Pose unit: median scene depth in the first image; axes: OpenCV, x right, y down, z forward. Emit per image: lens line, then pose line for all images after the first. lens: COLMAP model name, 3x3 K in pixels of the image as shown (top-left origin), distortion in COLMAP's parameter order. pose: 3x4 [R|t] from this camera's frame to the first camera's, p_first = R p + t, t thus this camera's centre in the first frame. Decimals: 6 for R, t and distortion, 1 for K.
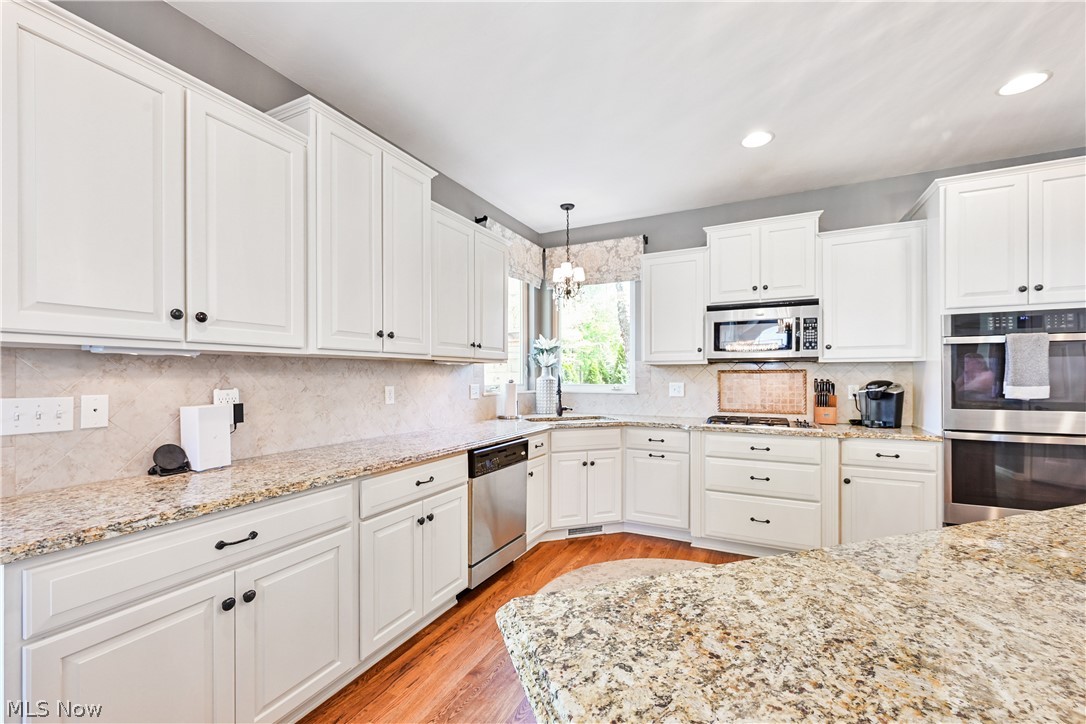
lens RADIAL K [[441.1, 0, 545.7], [0, 441.1, 375.8], [0, 0, 1]] dist [-0.001379, 0.001408]
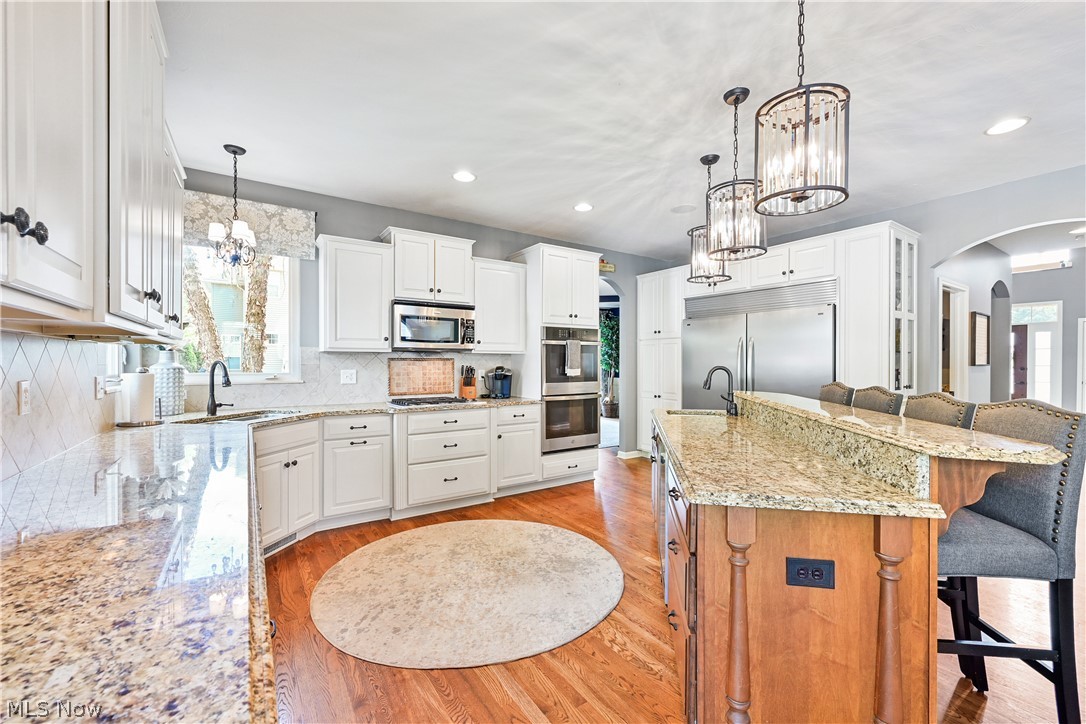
lens RADIAL K [[441.1, 0, 539.3], [0, 441.1, 362.7], [0, 0, 1]] dist [-0.001379, 0.001408]
pose [[0.500232, 0.002135, 0.865889, -0.410559], [-0.002244, 0.999997, -0.001169, -0.000126], [-0.865889, -0.001358, 0.500235, 0.143480]]
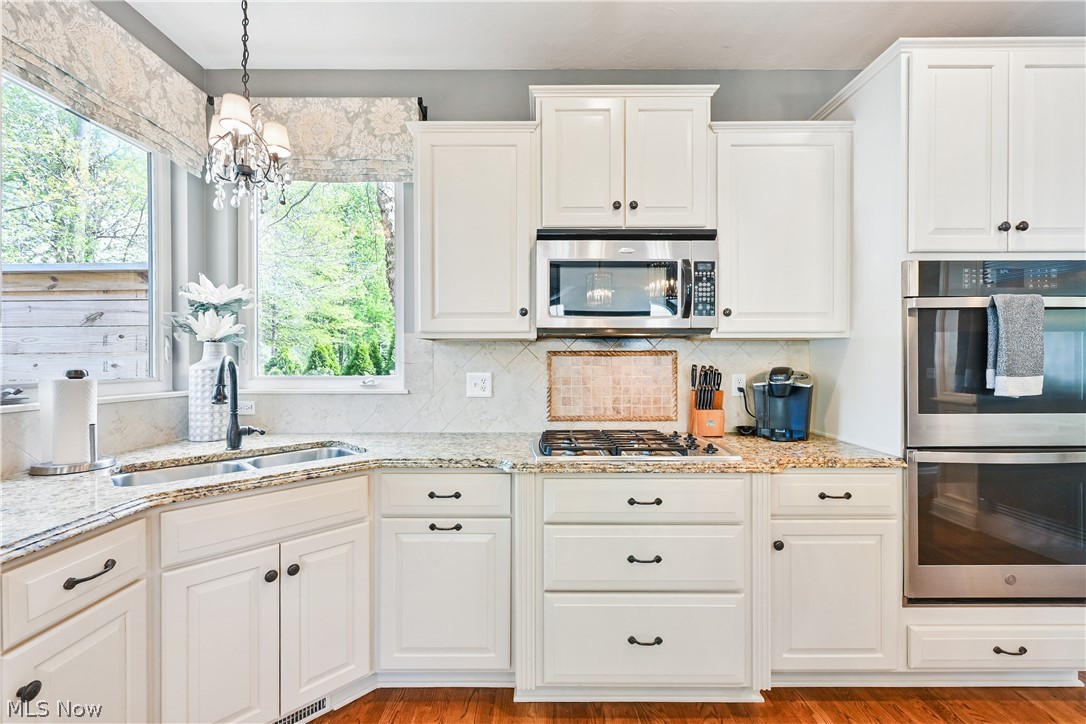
lens RADIAL K [[459.9, 0, 542.2], [0, 459.9, 363.9], [0, 0, 1]] dist [-0.002194, -0.000169]
pose [[0.893278, -0.003622, 0.449490, 0.121716], [0.000027, 0.999968, 0.008005, -0.000002], [-0.449505, -0.007139, 0.893249, 0.507663]]
